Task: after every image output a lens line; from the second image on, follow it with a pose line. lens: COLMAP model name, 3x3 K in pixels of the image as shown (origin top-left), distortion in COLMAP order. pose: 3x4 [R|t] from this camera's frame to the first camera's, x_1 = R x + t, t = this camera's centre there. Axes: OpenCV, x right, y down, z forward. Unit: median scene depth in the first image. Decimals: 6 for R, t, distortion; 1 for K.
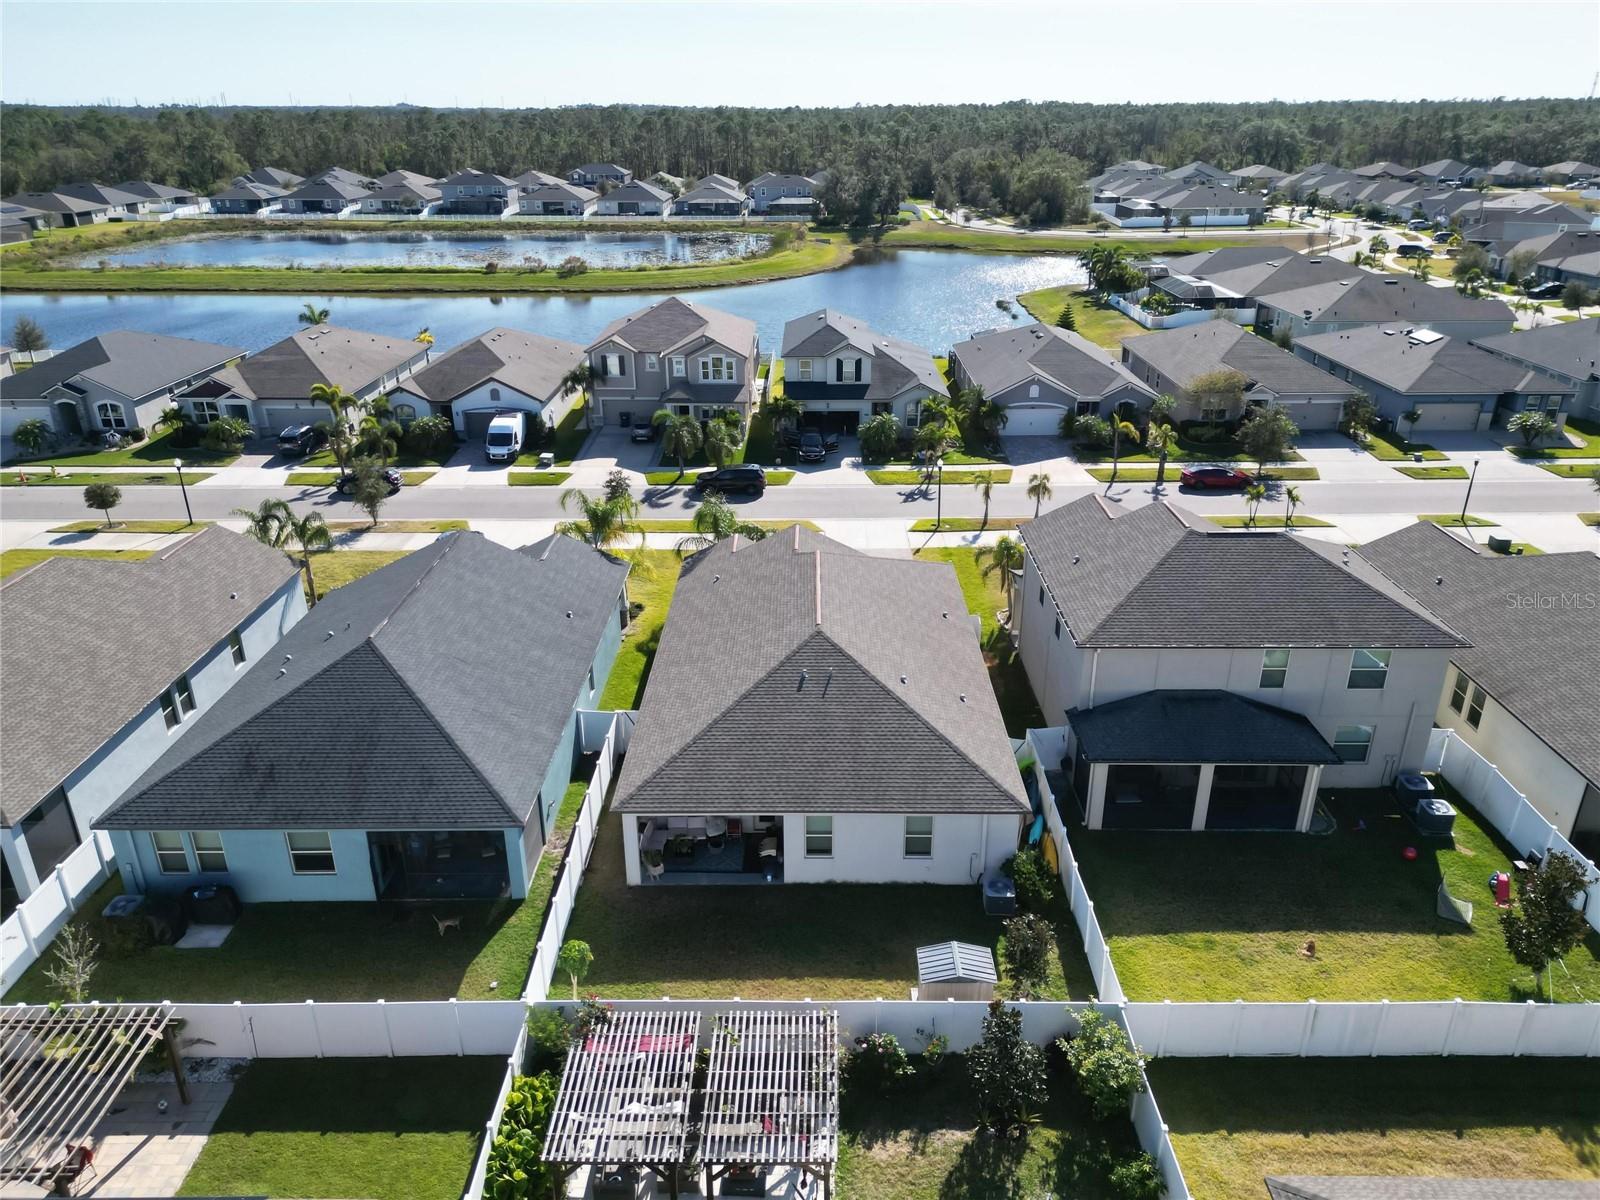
lens RADIAL K [[1119.3, 0, 801.5], [0, 1119.3, 602.4], [0, 0, 1]] dist [0.082744, -0.084110]
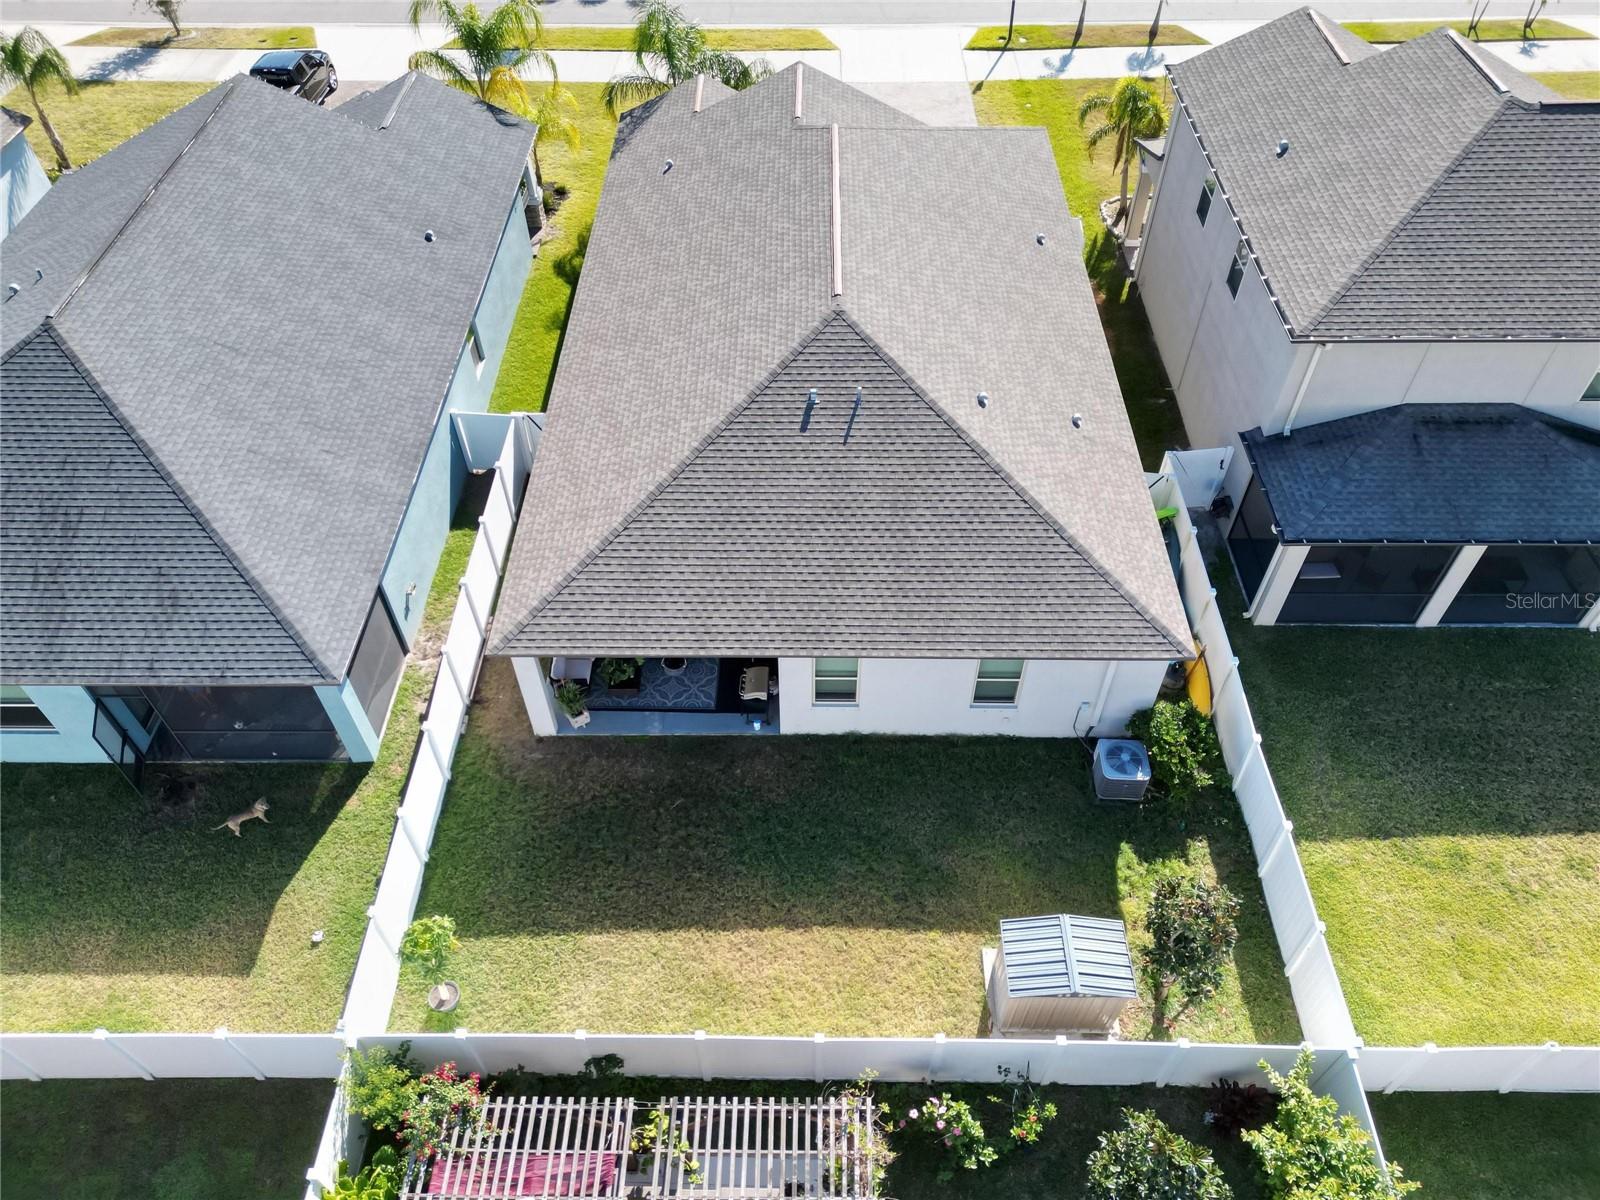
lens RADIAL K [[1119.3, 0, 801.5], [0, 1119.3, 602.4], [0, 0, 1]] dist [0.082744, -0.084110]
pose [[0.999999, 0.001324, 0.000236, -0.003358], [-0.001302, 0.909551, 0.415591, -0.080367], [0.000336, -0.415591, 0.909552, 0.432307]]
